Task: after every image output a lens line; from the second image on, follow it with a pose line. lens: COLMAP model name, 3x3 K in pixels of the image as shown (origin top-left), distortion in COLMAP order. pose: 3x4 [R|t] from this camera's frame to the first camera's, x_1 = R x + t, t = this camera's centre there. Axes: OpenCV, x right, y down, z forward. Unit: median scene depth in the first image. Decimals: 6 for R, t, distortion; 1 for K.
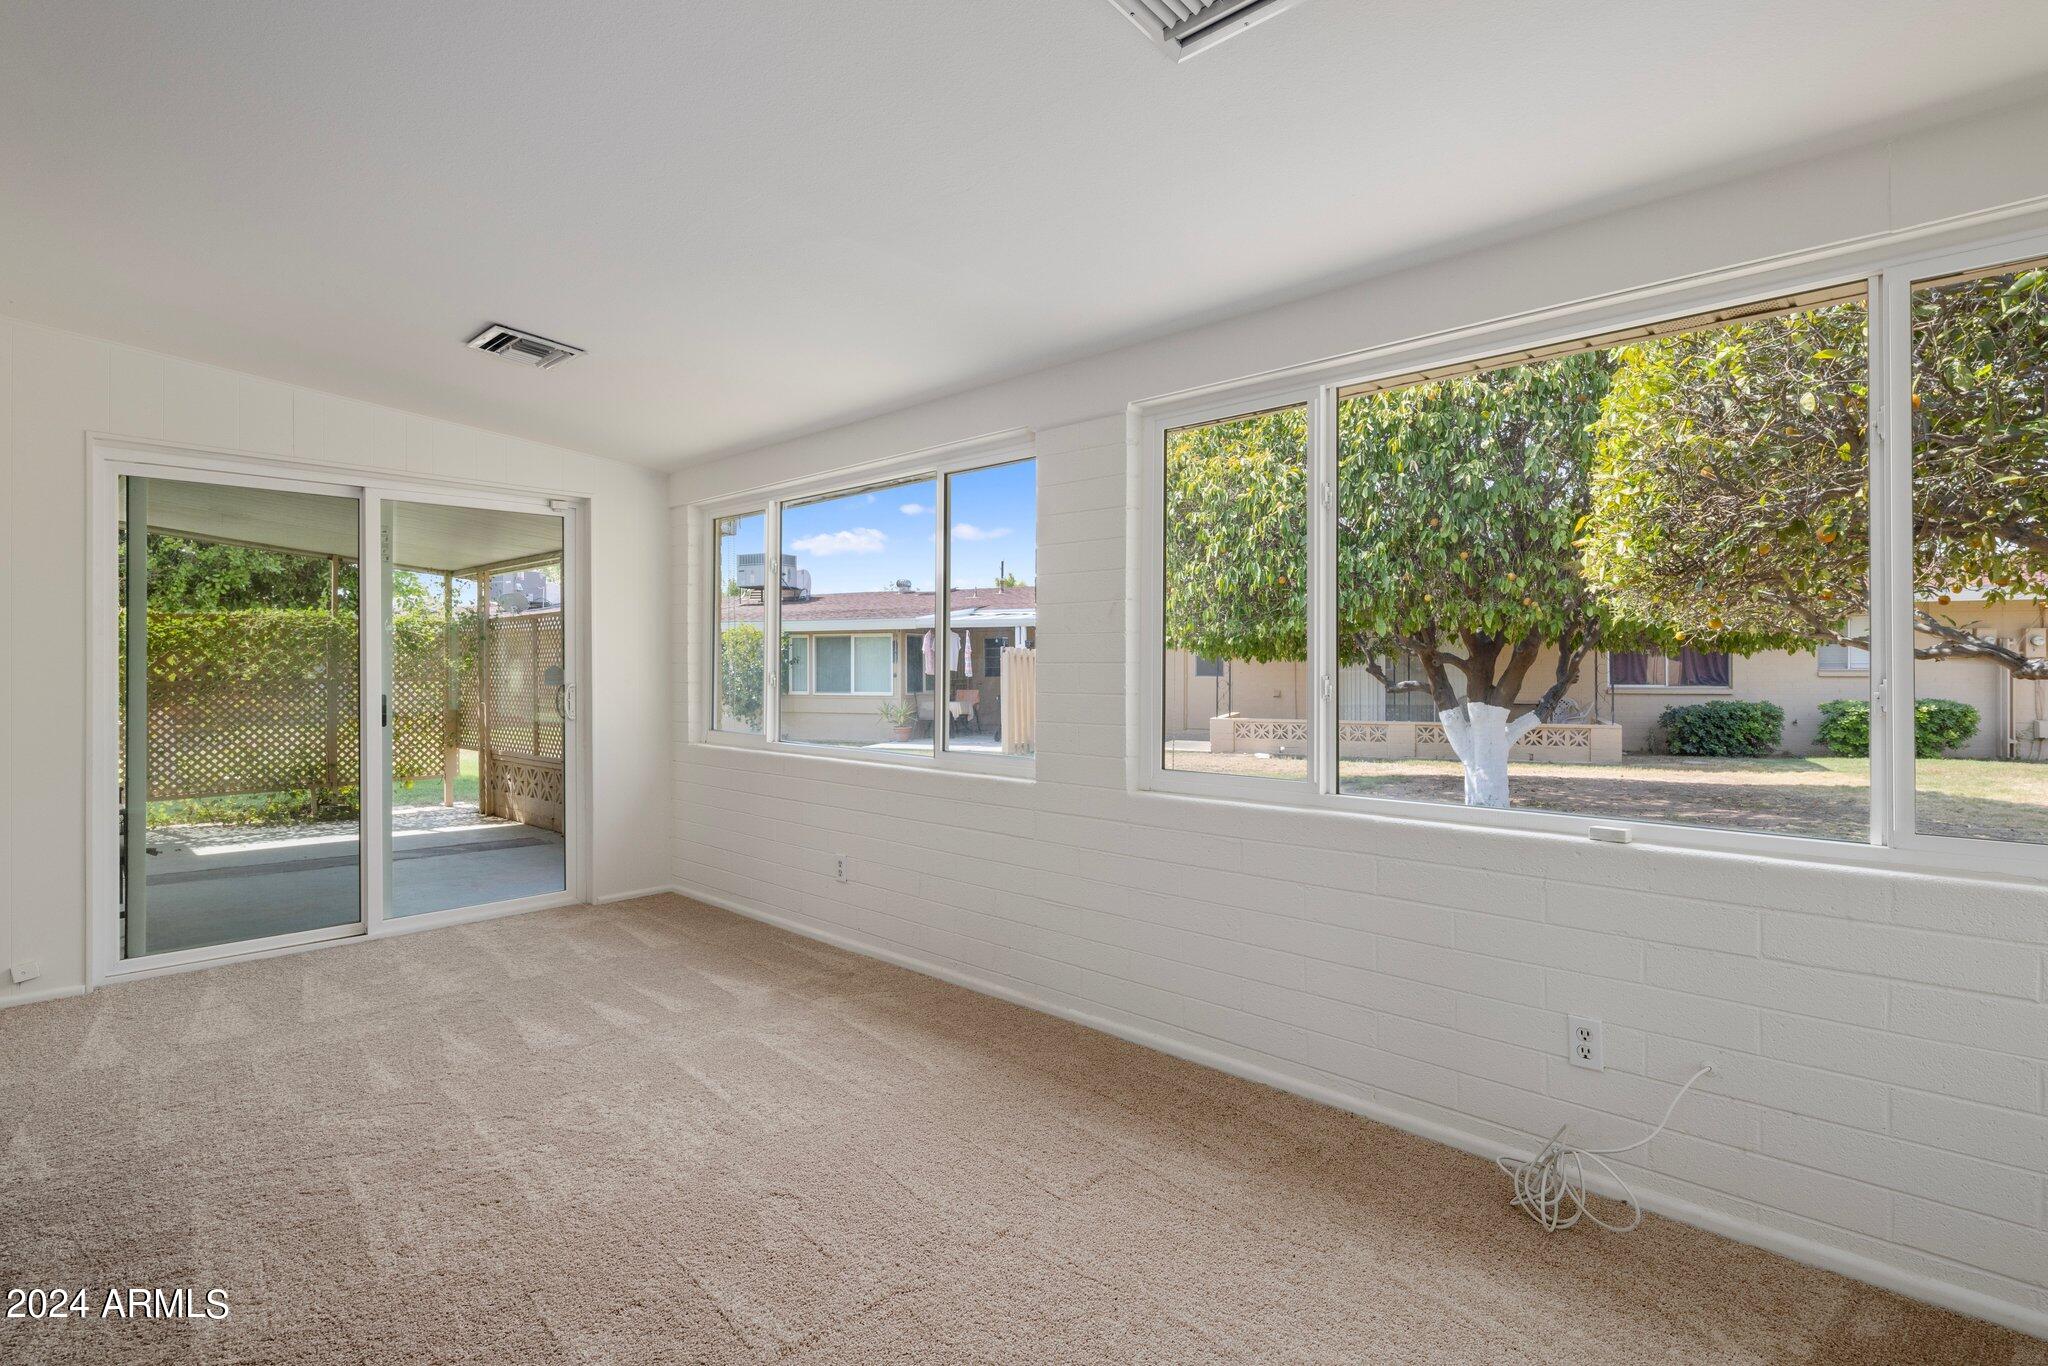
lens RADIAL K [[991.4, 0, 1023.0], [0, 991.4, 674.3], [0, 0, 1]] dist [0.007739, -0.007155]
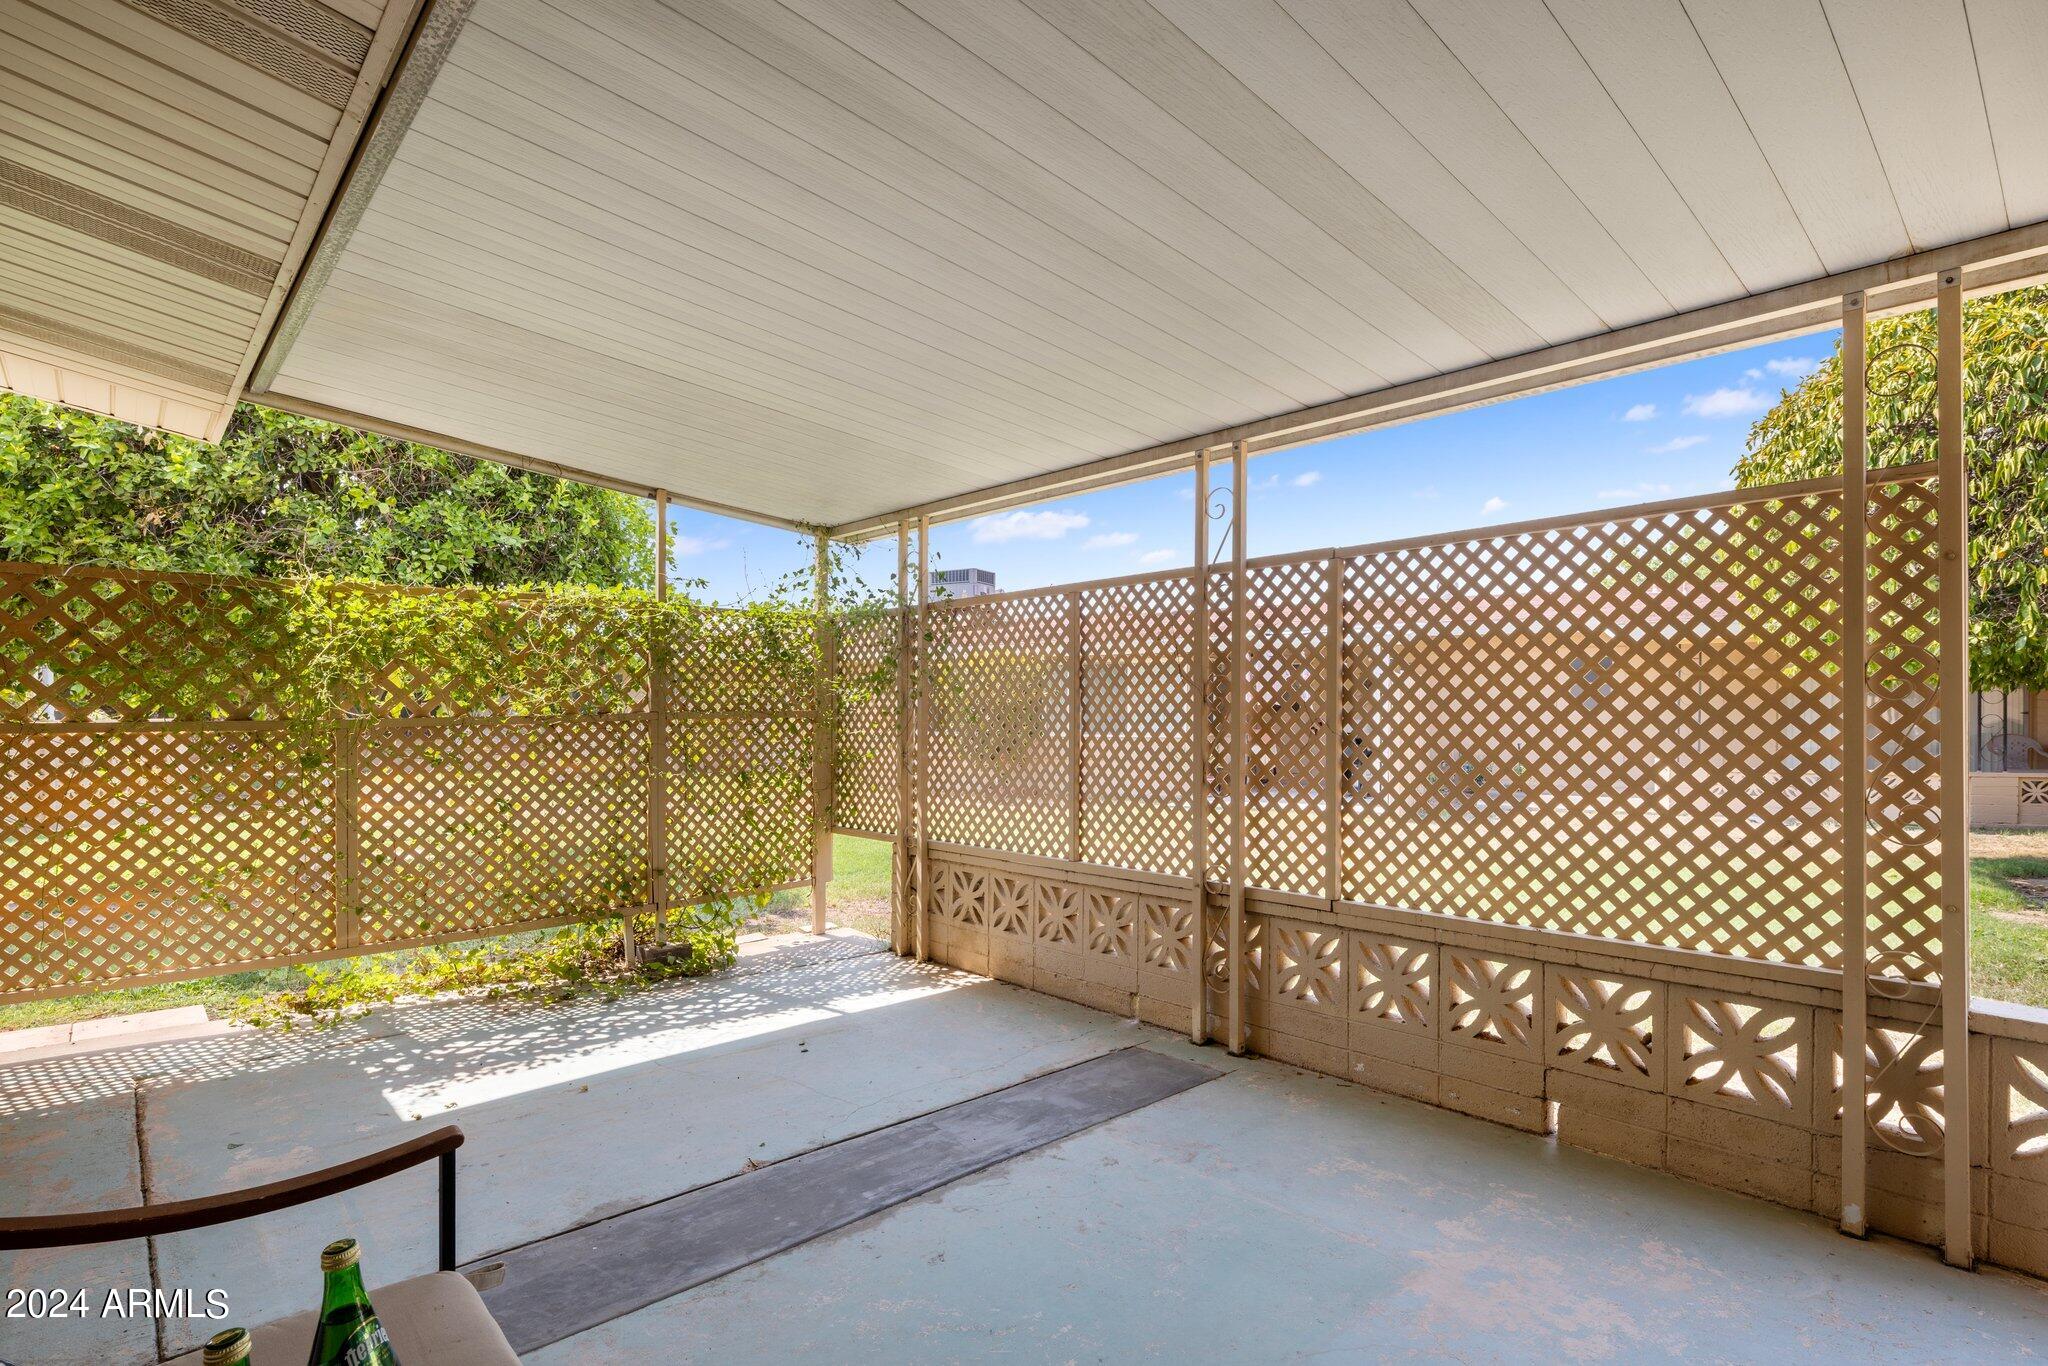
lens RADIAL K [[991.4, 0, 1023.1], [0, 991.4, 693.7], [0, 0, 1]] dist [0.007739, -0.007155]
pose [[0.997665, -0.002557, -0.068253, -0.462484], [0.001432, 0.999862, -0.016522, 0.002978], [0.068286, 0.016386, 0.997531, 0.471804]]
